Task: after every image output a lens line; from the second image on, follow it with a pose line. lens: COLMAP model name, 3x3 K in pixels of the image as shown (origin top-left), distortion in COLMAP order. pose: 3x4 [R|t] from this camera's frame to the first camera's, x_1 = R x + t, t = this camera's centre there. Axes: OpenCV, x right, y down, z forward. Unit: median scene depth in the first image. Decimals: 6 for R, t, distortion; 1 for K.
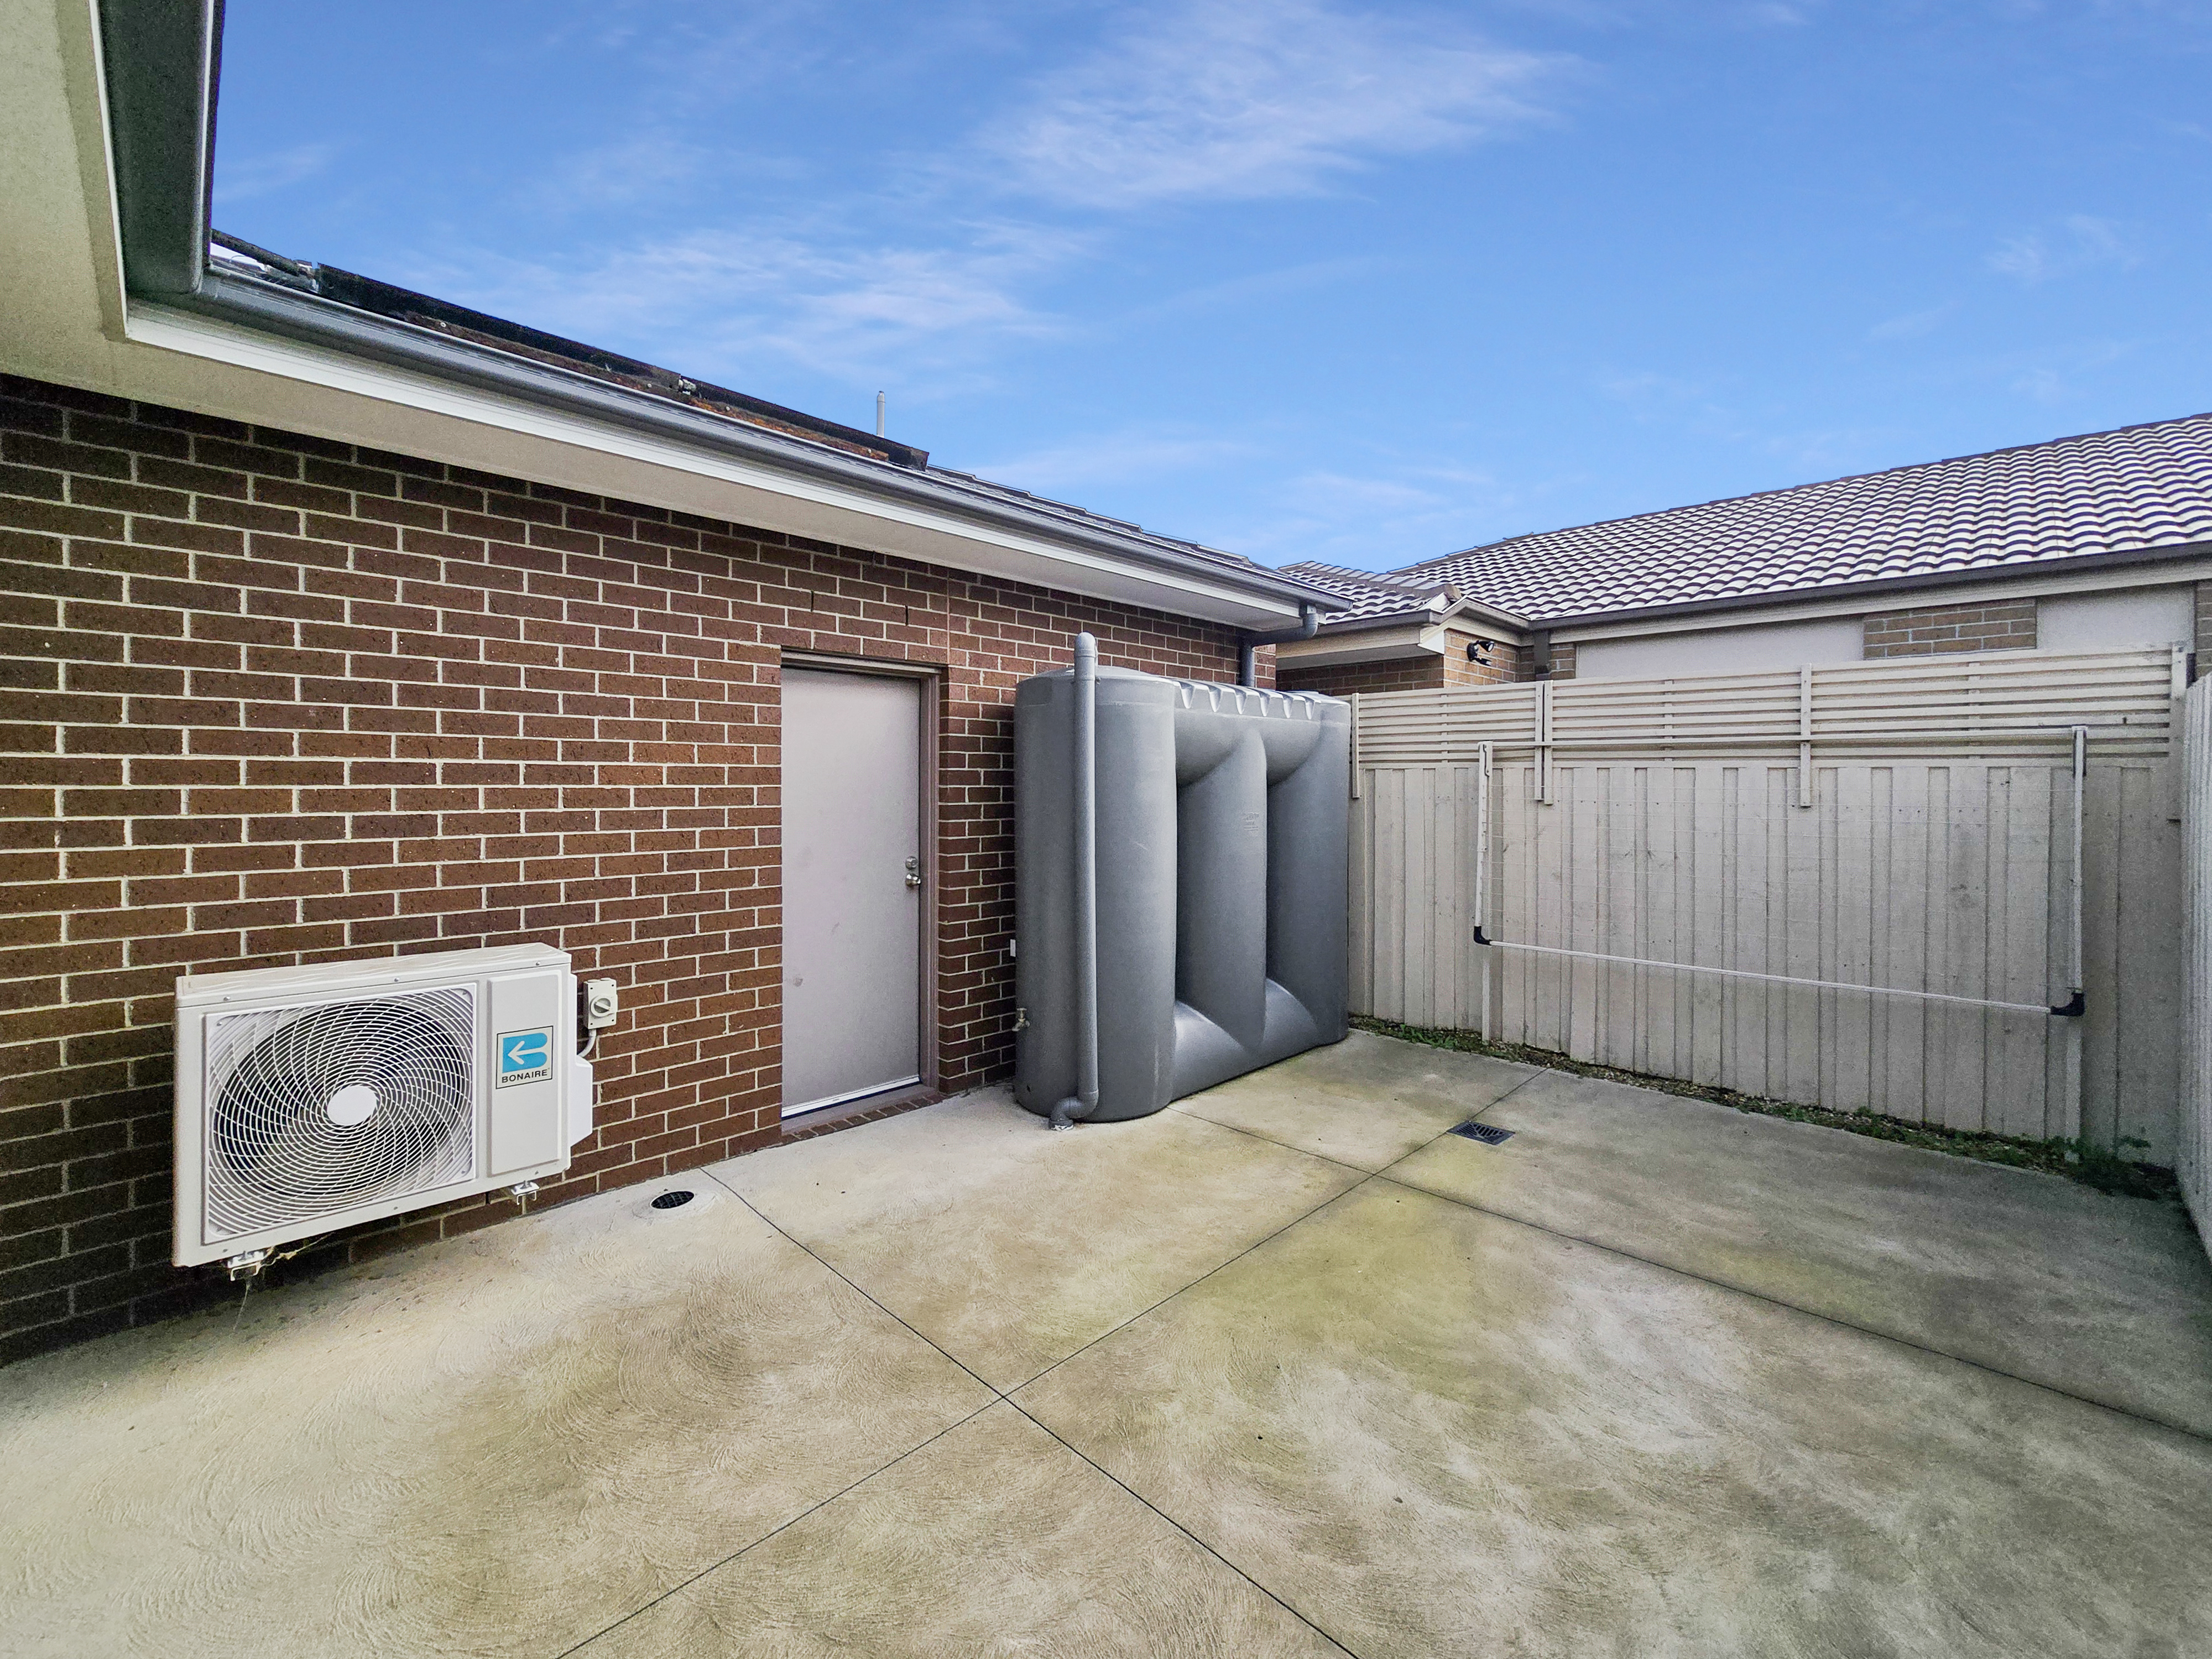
lens RADIAL K [[908.0, 0, 1106.0], [0, 908.0, 829.5], [0, 0, 1]] dist [-0.004641, 0.000028]
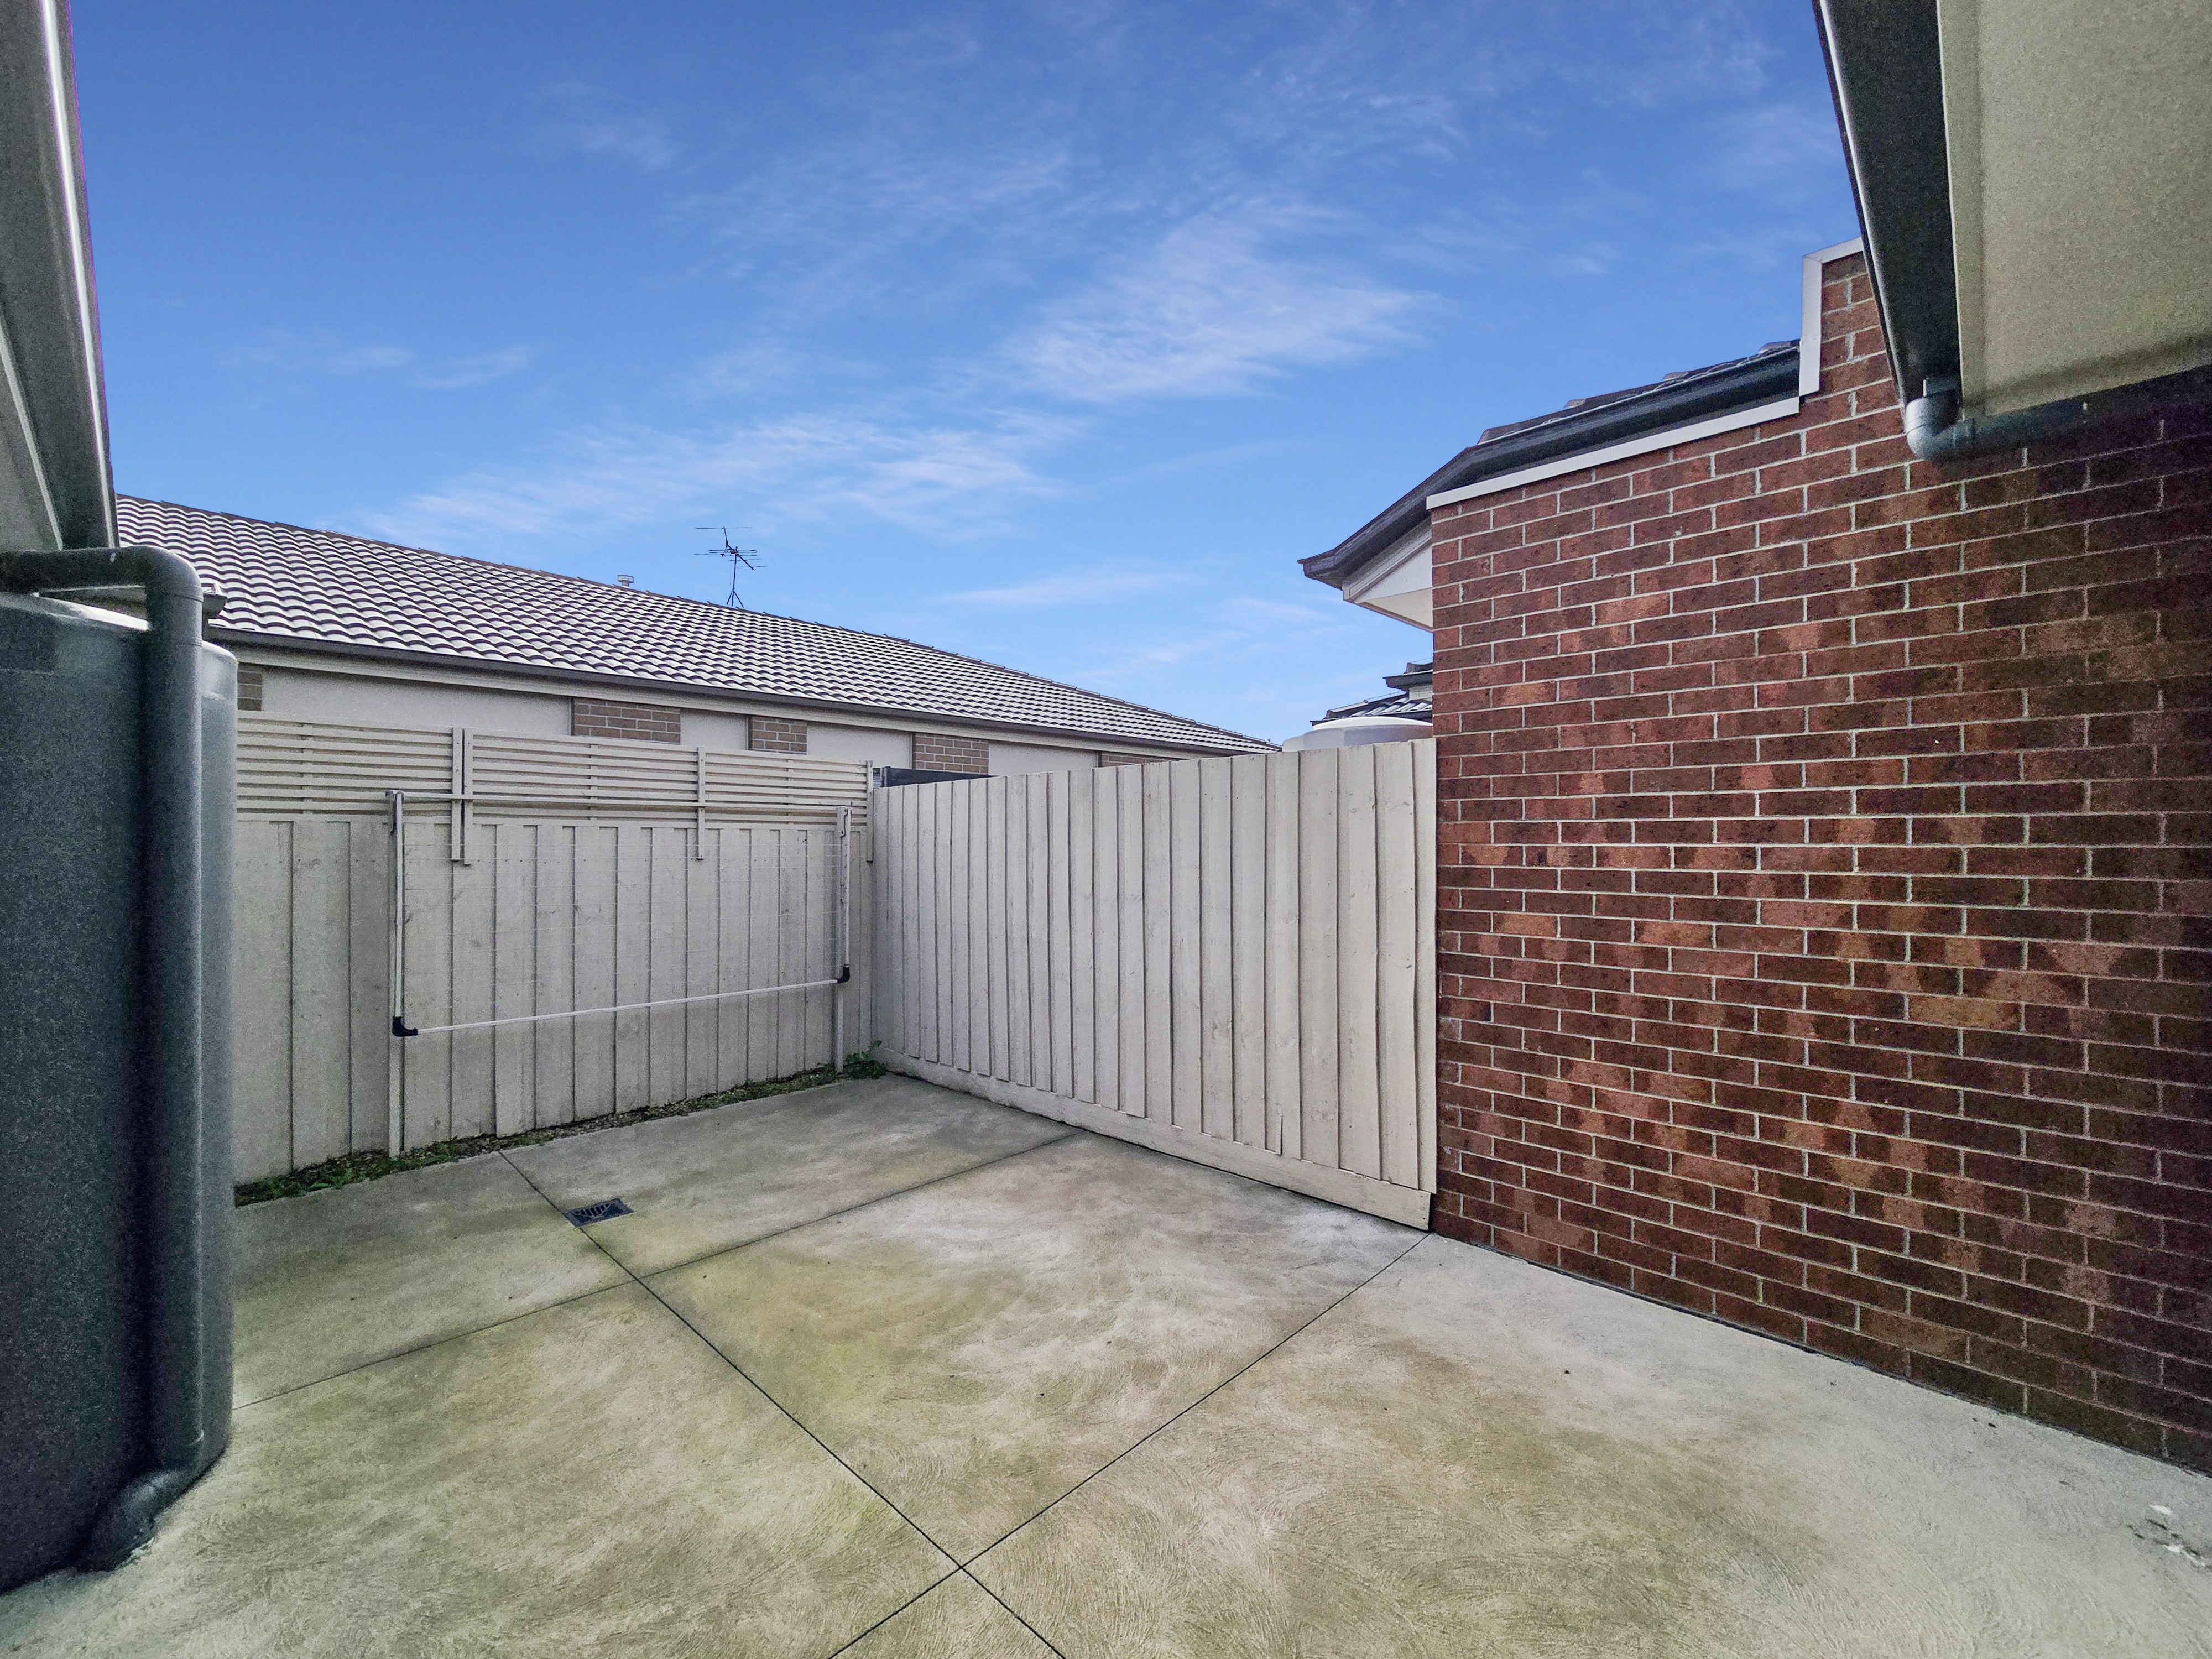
lens RADIAL K [[908.0, 0, 1106.0], [0, 908.0, 829.5], [0, 0, 1]] dist [-0.004641, 0.000028]
pose [[0.004547, 0.009901, 0.999941, -0.558736], [0.051394, 0.998627, -0.010122, -0.026929], [-0.998668, 0.051437, 0.004031, 0.478445]]
